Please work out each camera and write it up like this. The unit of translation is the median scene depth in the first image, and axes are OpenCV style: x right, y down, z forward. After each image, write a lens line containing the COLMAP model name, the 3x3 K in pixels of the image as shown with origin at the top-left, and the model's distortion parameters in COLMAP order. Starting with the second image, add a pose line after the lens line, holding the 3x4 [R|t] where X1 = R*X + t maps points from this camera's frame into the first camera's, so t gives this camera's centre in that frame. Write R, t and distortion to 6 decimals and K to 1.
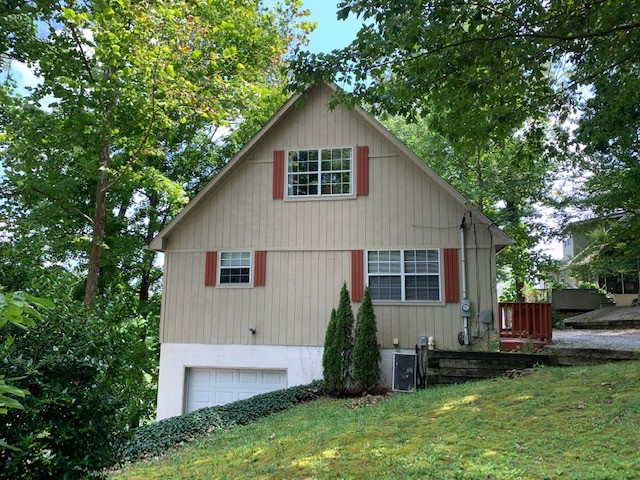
lens RADIAL K [[488.6, 0, 322.7], [0, 488.6, 236.1], [0, 0, 1]] dist [0.044643, -0.068260]
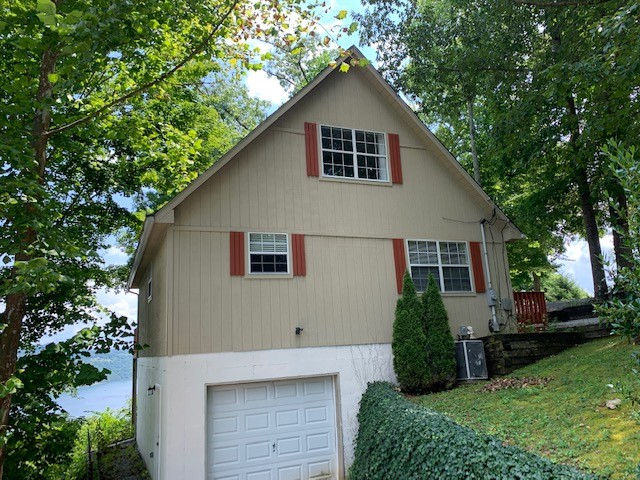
lens RADIAL K [[488.6, 0, 322.5], [0, 488.6, 240.4], [0, 0, 1]] dist [0.044643, -0.068260]
pose [[0.825319, 0.063254, 0.561113, -0.569781], [-0.022137, 0.996566, -0.079783, 0.107587], [-0.564233, 0.053425, 0.823886, 0.298386]]
